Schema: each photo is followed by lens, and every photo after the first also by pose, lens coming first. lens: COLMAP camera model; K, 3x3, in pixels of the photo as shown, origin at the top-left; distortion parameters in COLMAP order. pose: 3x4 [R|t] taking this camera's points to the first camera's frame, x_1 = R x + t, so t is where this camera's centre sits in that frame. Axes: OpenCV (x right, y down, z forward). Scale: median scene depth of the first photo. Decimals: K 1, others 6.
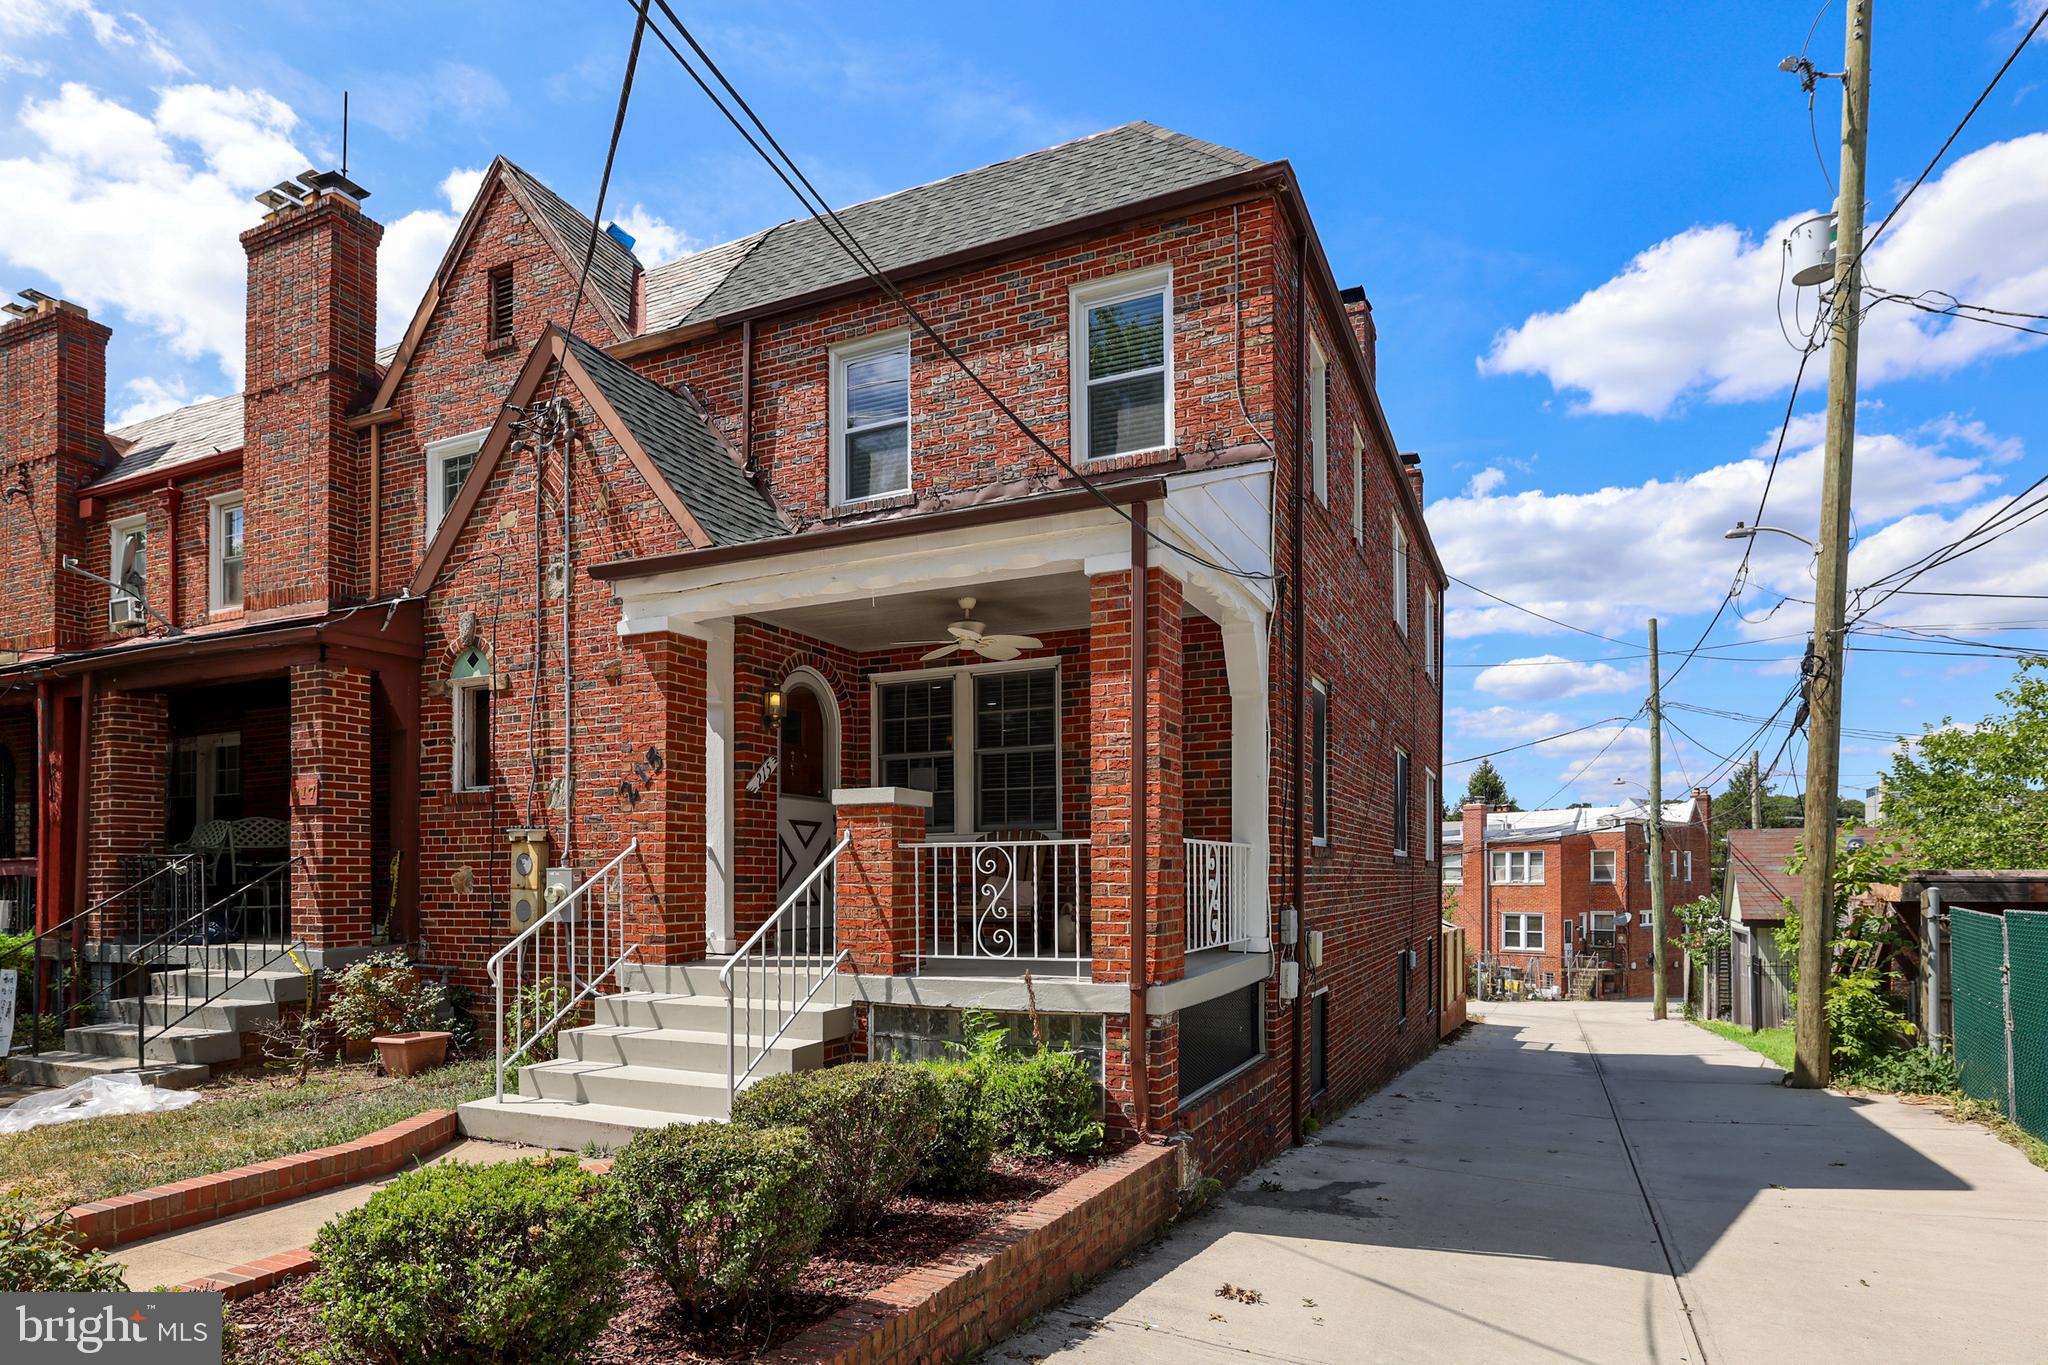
lens RADIAL K [[1134.4, 0, 1026.5], [0, 1134.4, 879.7], [0, 0, 1]] dist [-0.004840, 0.000060]
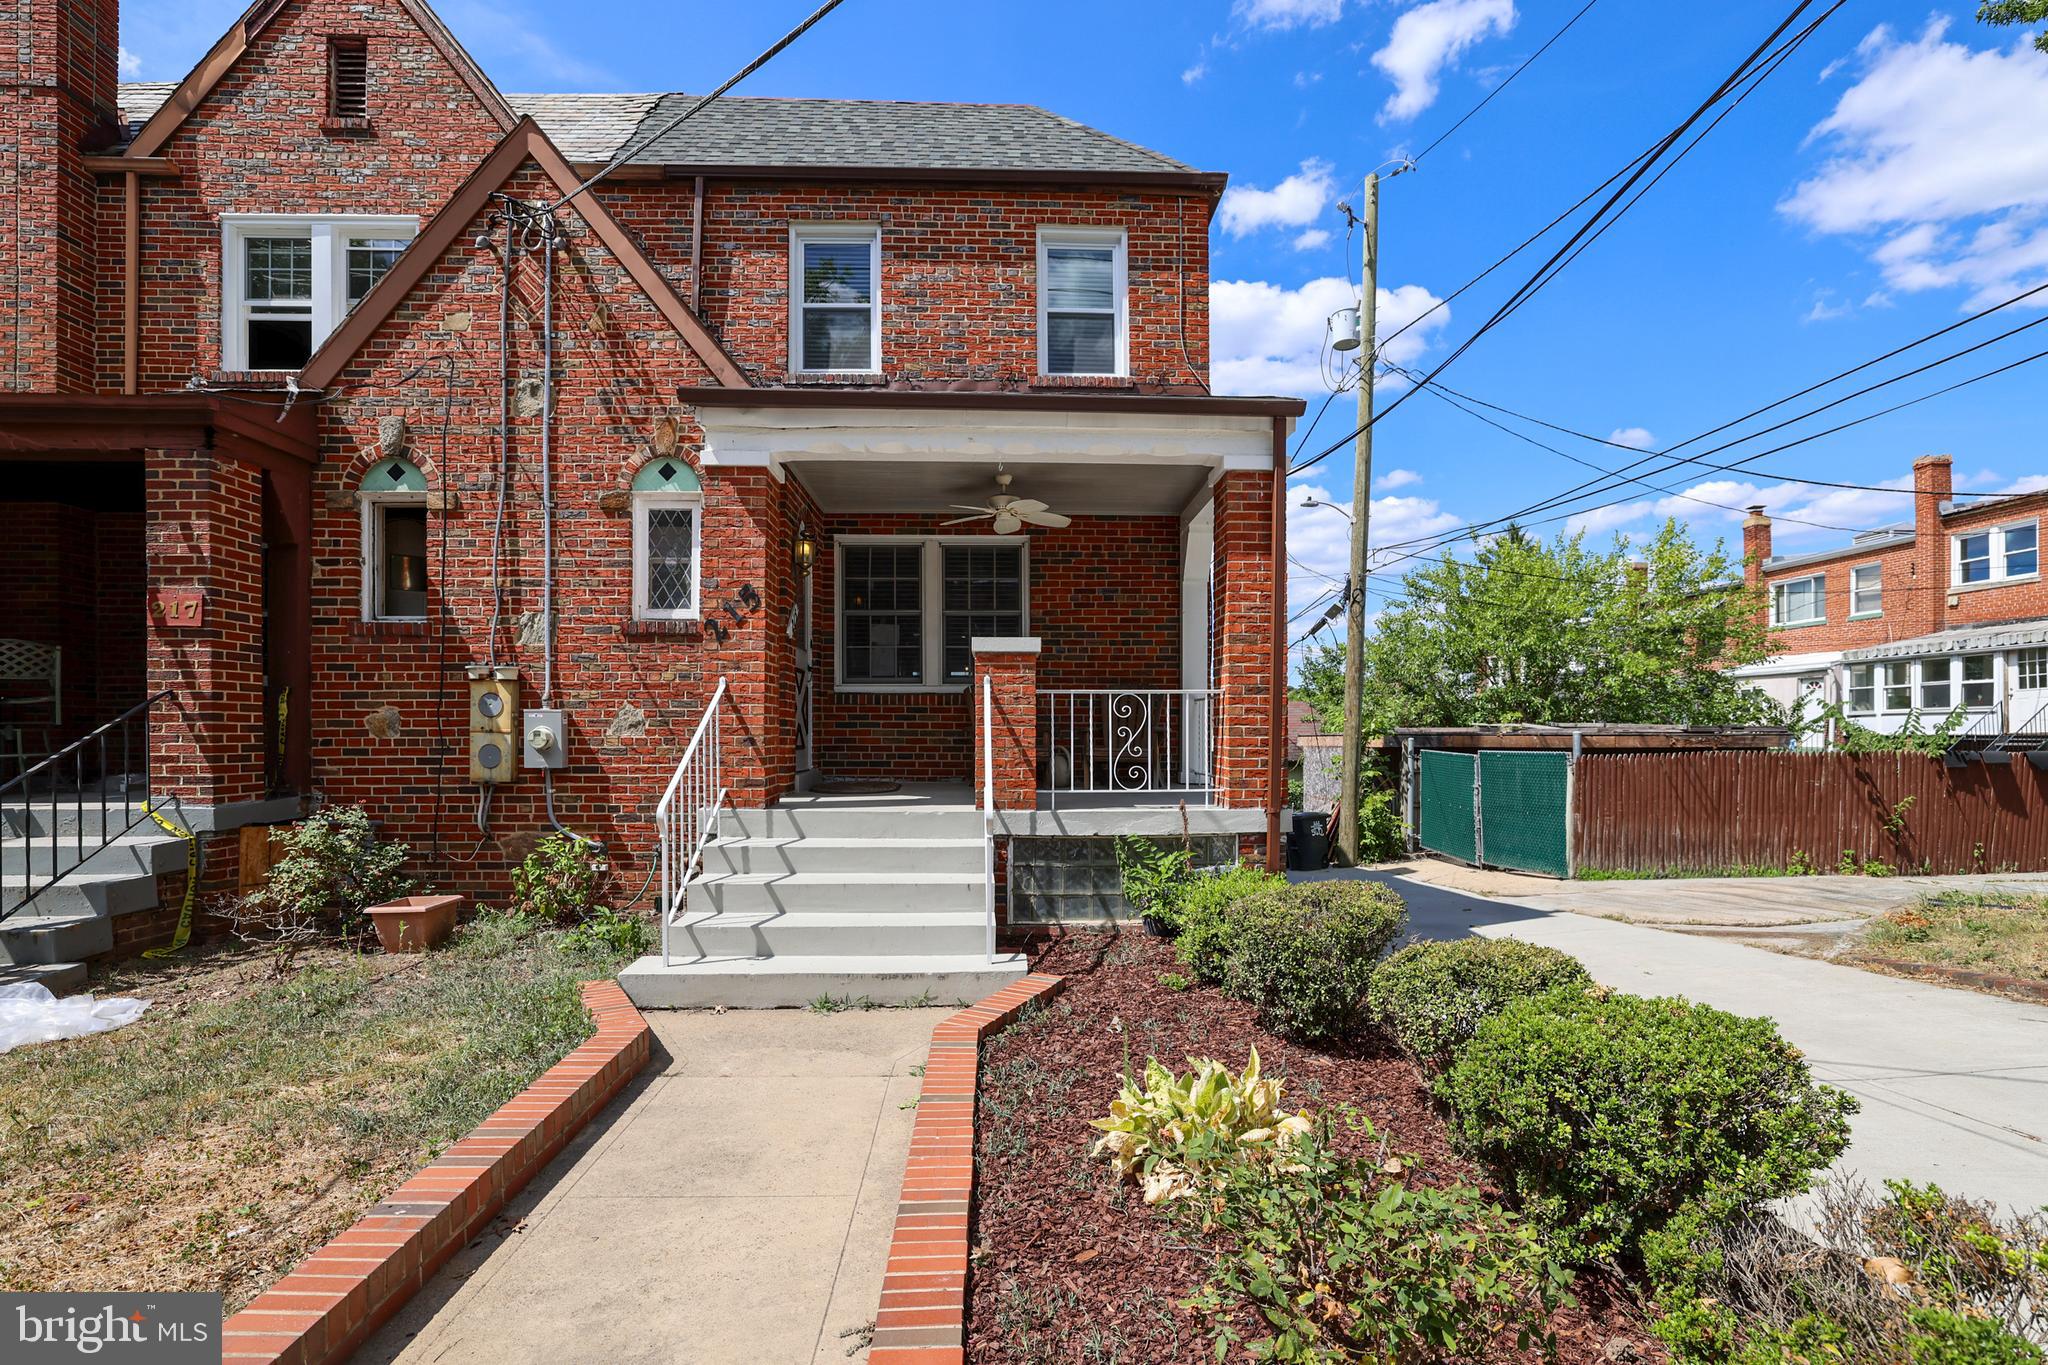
lens RADIAL K [[891.3, 0, 1024.7], [0, 891.3, 742.3], [0, 0, 1]] dist [-0.033257, 0.012059]
pose [[0.889062, 0.000117, 0.457788, -0.386864], [-0.003437, 0.999973, 0.006419, 0.010162], [-0.457775, -0.007281, 0.889038, 0.178861]]
